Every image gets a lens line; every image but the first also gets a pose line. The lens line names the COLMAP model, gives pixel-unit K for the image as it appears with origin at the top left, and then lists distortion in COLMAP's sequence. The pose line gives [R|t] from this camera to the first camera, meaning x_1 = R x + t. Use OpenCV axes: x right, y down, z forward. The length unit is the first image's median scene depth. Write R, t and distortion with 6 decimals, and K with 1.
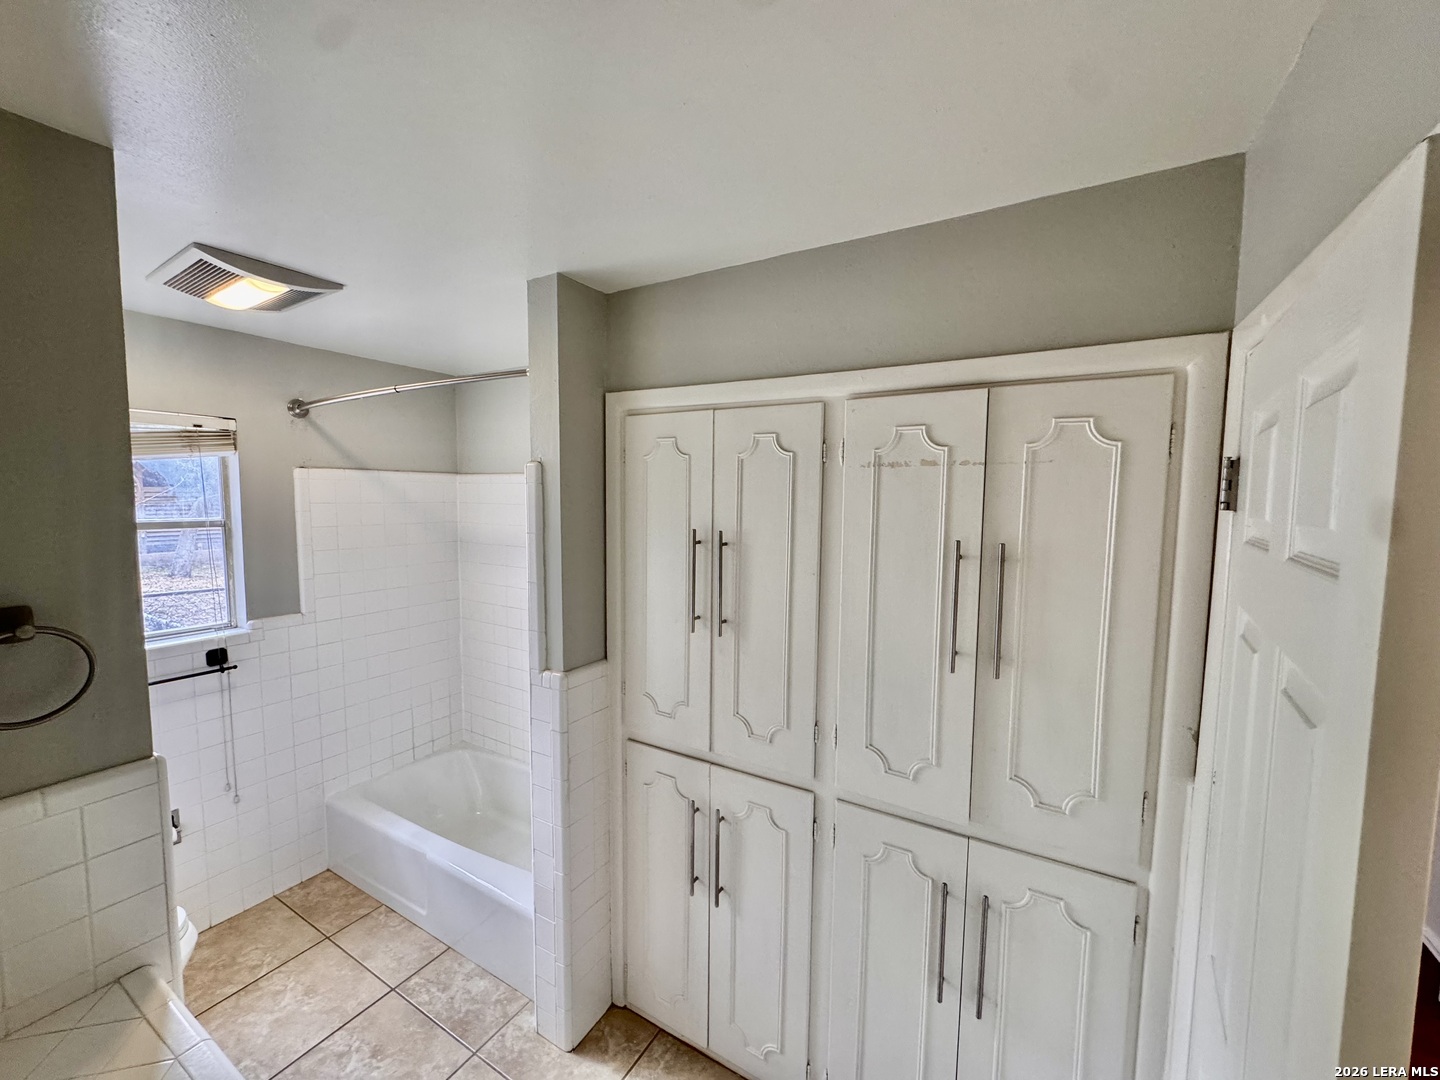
lens RADIAL K [[574.5, 0, 720.0], [0, 574.5, 540.0], [0, 0, 1]] dist [-0.001371, -0.000050]
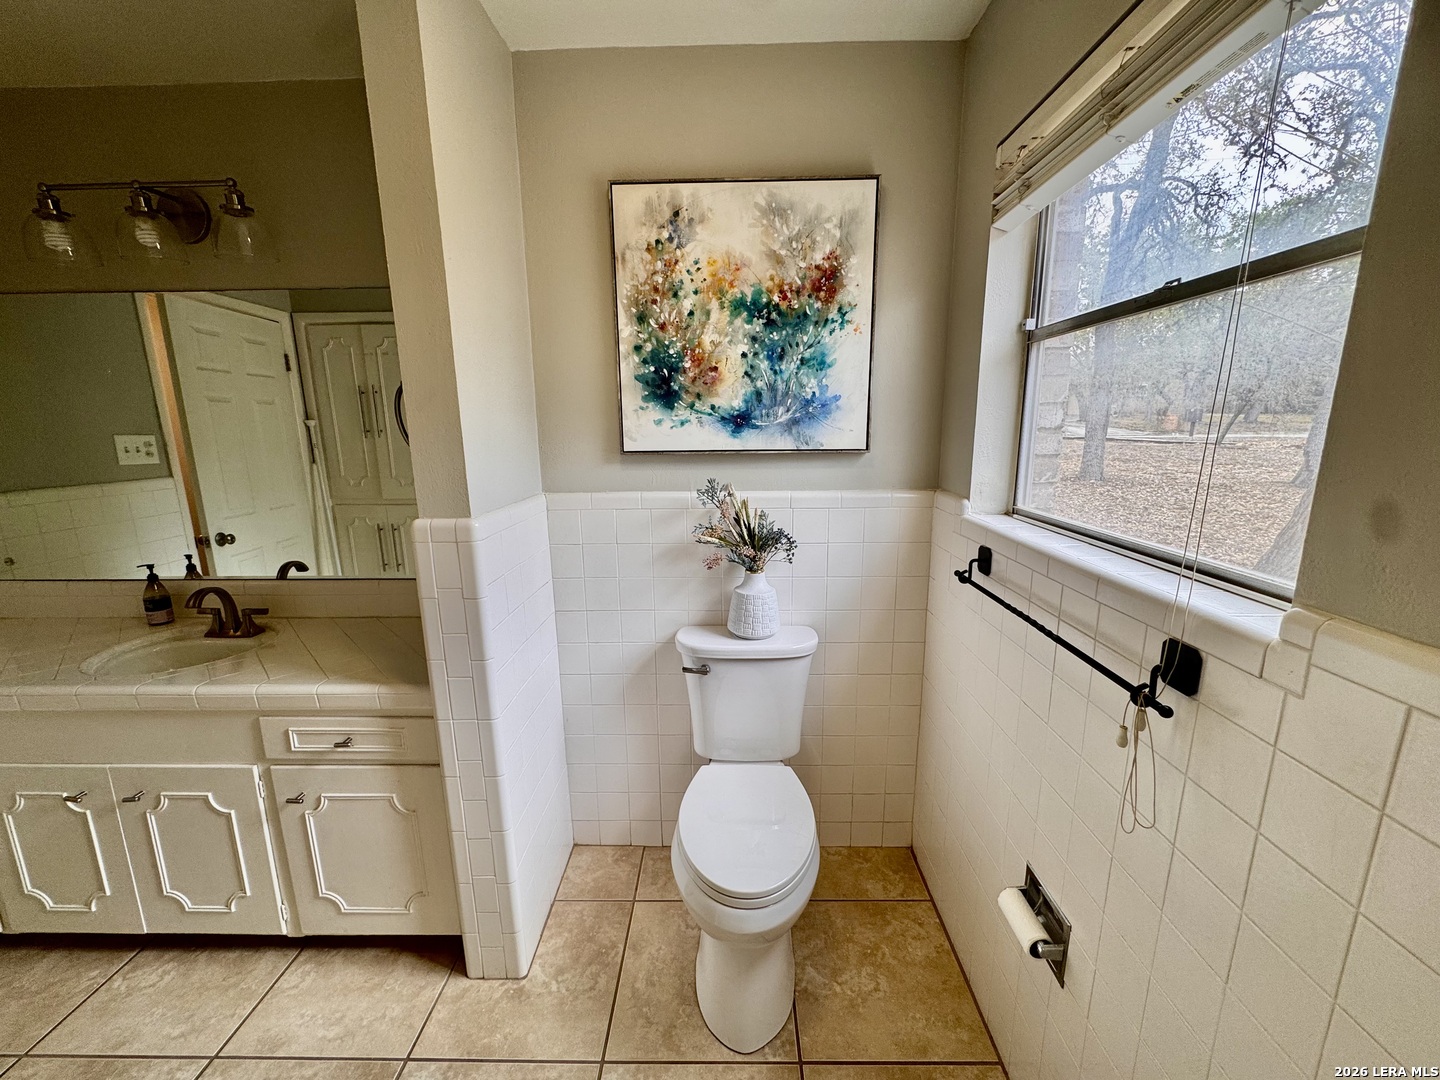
lens RADIAL K [[574.5, 0, 720.0], [0, 574.5, 540.0], [0, 0, 1]] dist [-0.001371, -0.000050]
pose [[-0.865644, 0.102299, -0.490098, -0.472684], [-0.037541, 0.962884, 0.267293, 0.051333], [0.499251, 0.249779, -0.829674, 1.096482]]
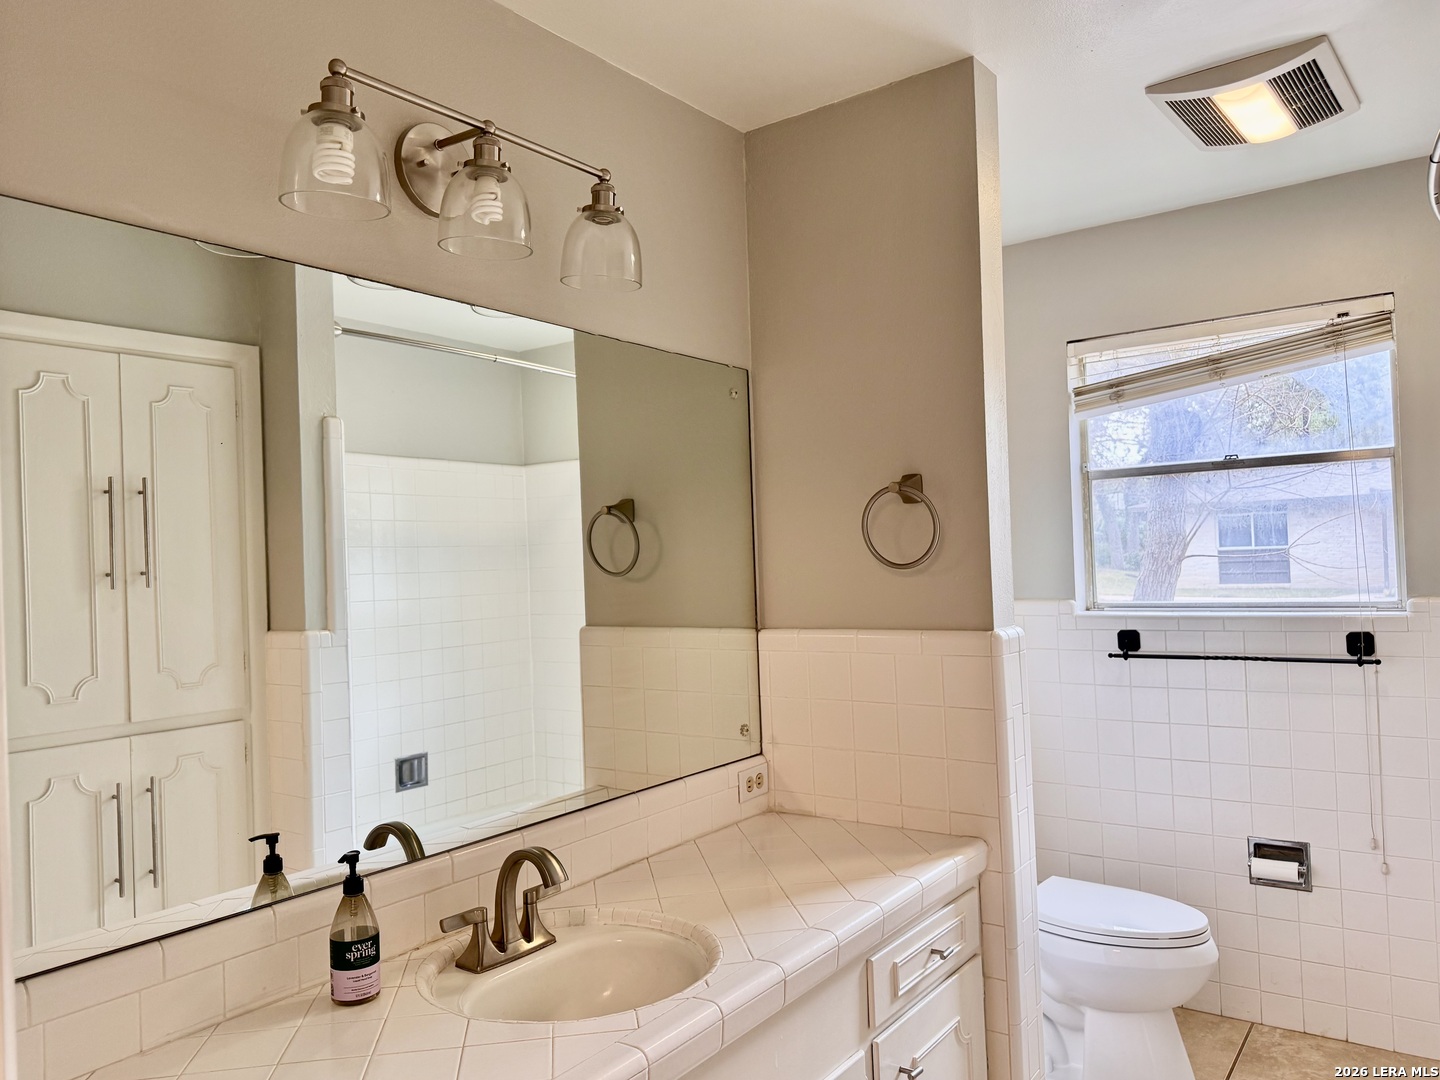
lens RADIAL K [[1044.8, 0, 720.0], [0, 1044.8, 540.0], [0, 0, 1]] dist [0.004612, -0.002847]
pose [[-0.093254, -0.020943, -0.995422, 0.432830], [-0.048469, 0.998689, -0.016471, 0.134024], [0.994462, 0.046711, -0.094146, 0.339990]]
